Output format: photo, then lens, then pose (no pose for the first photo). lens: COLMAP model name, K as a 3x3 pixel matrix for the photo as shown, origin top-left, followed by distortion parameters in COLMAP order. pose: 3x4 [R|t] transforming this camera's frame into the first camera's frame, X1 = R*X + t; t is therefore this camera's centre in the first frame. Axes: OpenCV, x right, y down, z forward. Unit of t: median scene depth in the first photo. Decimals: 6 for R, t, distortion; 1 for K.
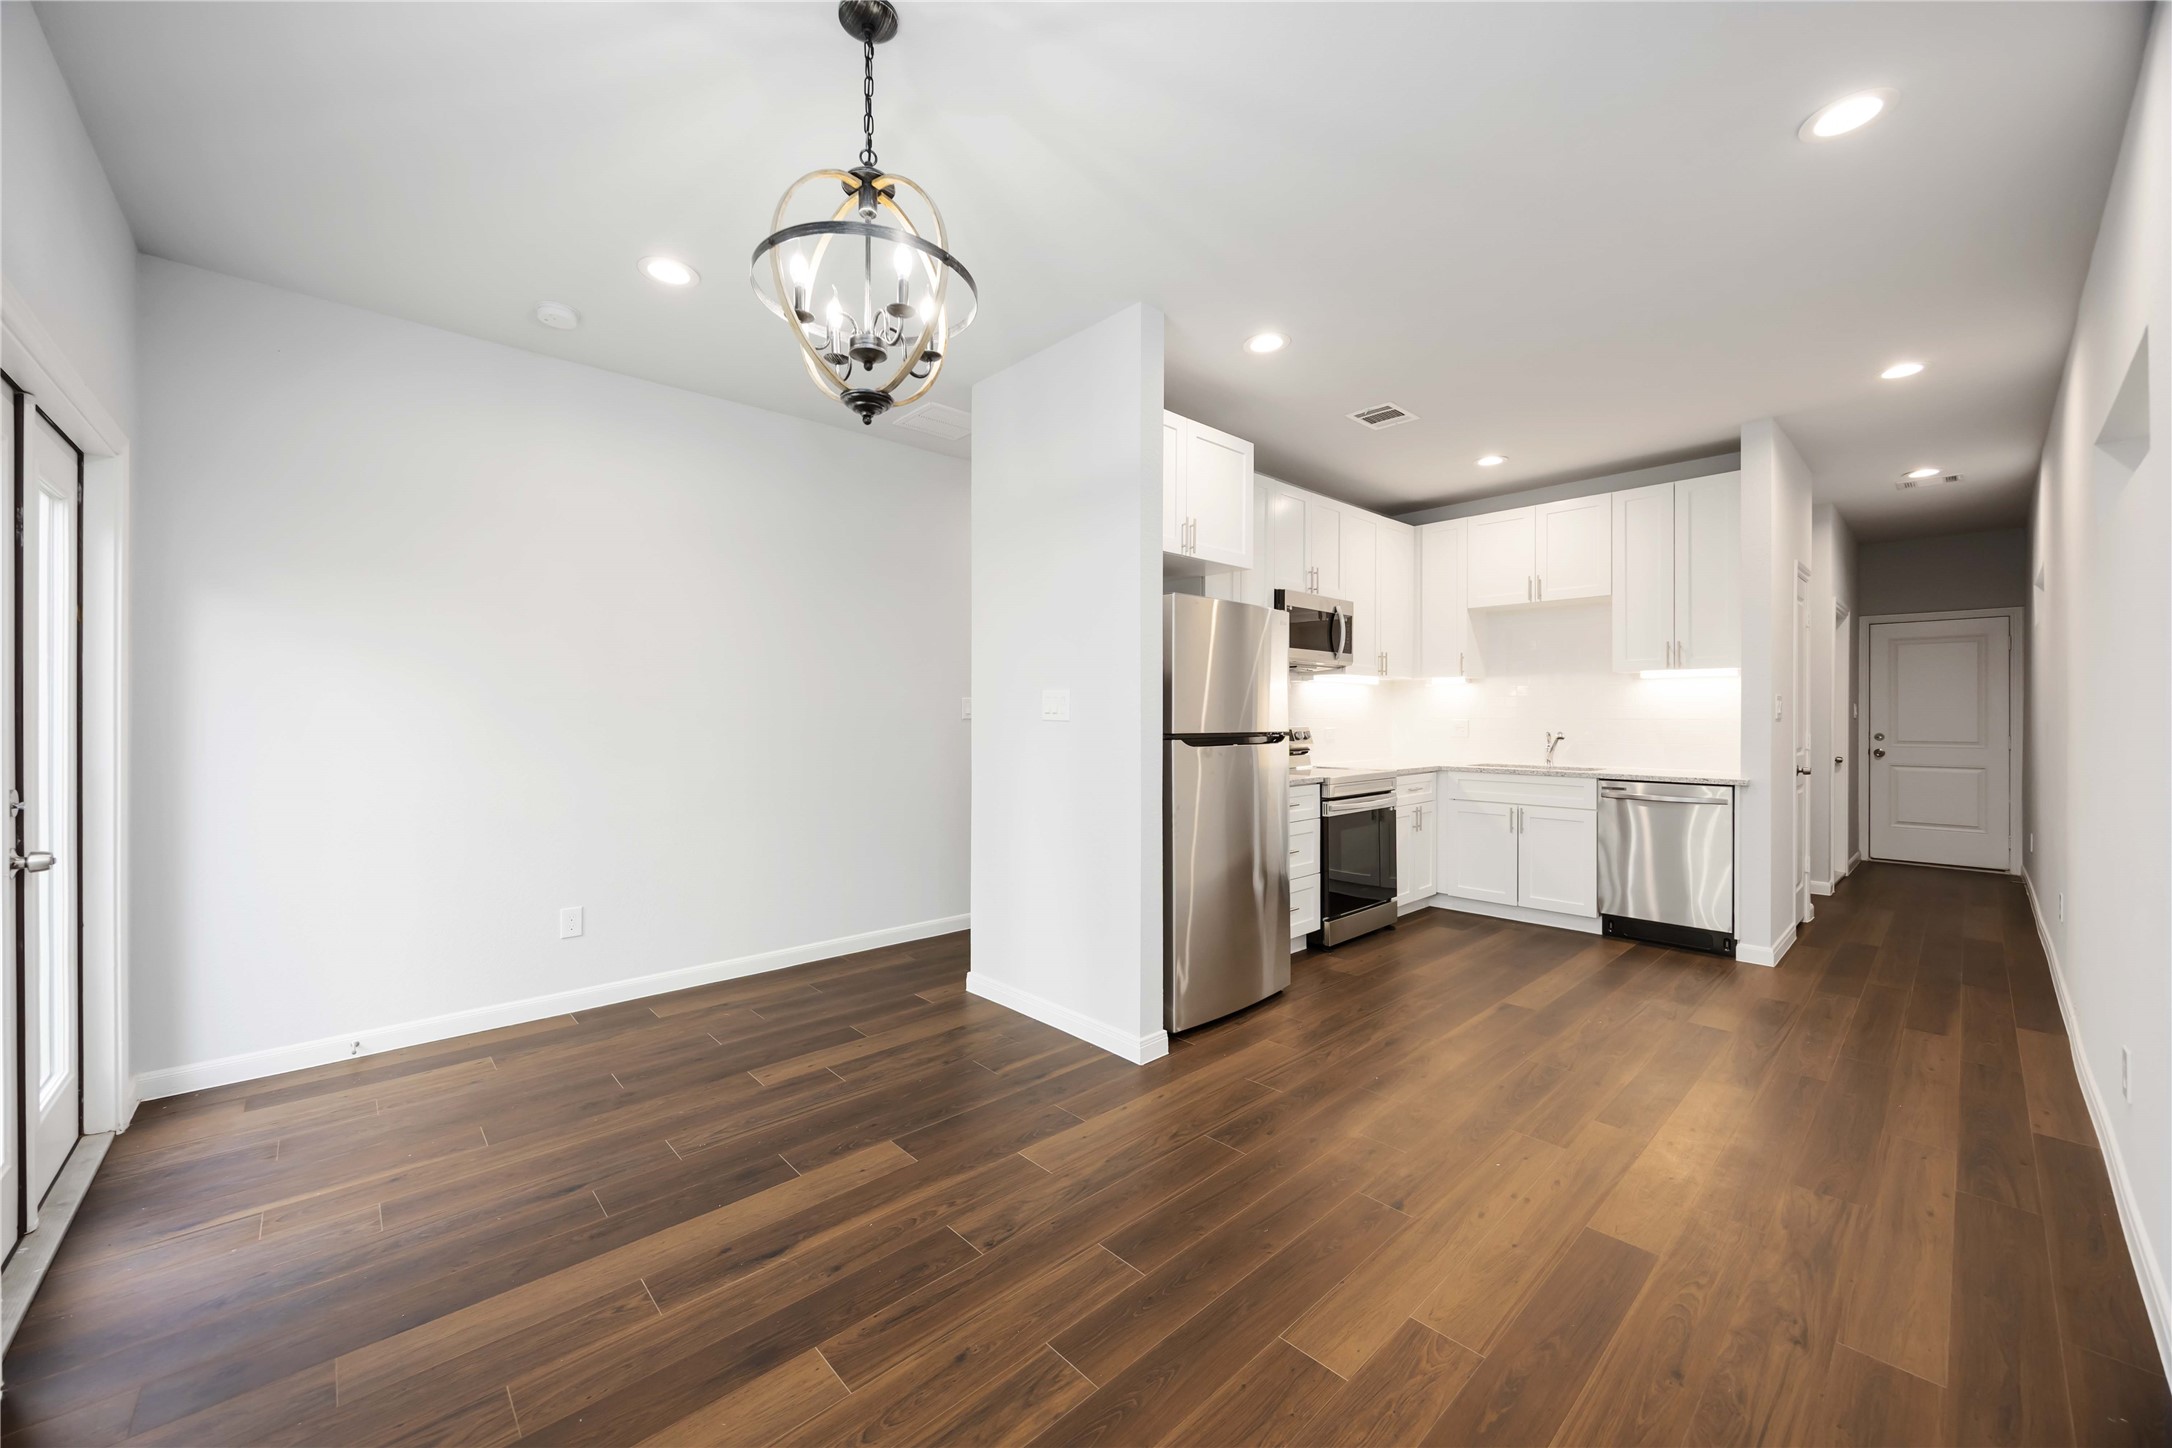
lens RADIAL K [[821.9, 0, 1081.5], [0, 821.9, 718.2], [0, 0, 1]] dist [-0.001950, 0.000486]
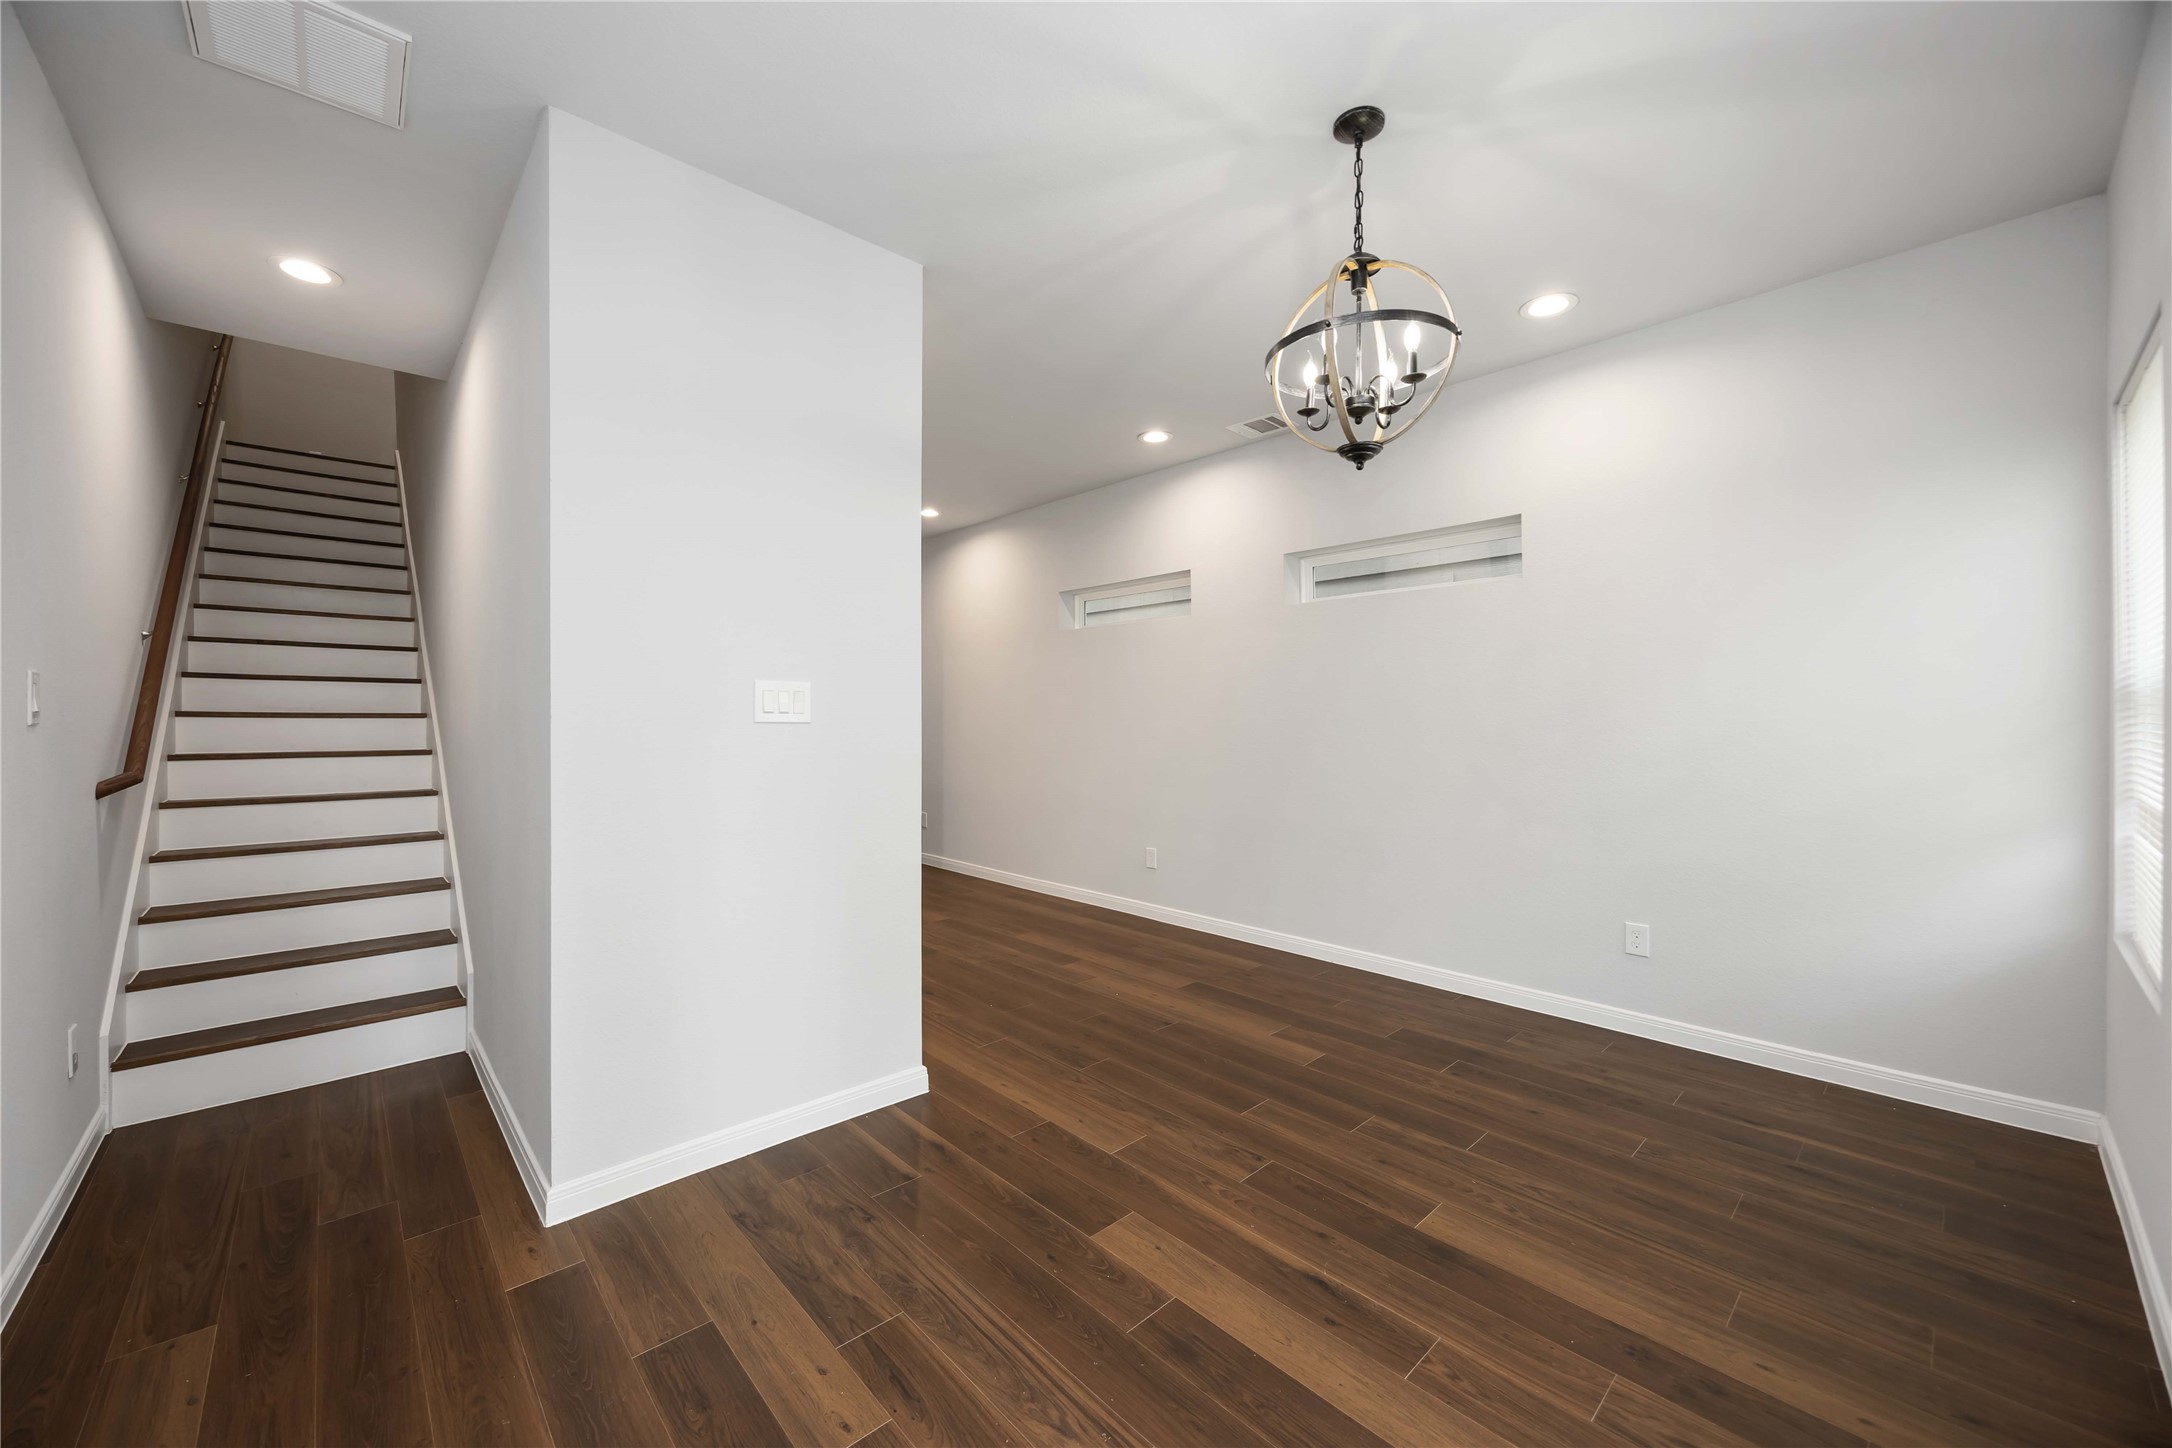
lens RADIAL K [[821.9, 0, 1077.6], [0, 821.9, 719.6], [0, 0, 1]] dist [-0.001950, 0.000486]
pose [[0.002208, -0.002928, 0.999993, -0.557056], [0.002139, 0.999993, 0.002923, -0.001445], [-0.999995, 0.002132, 0.002215, 0.536993]]
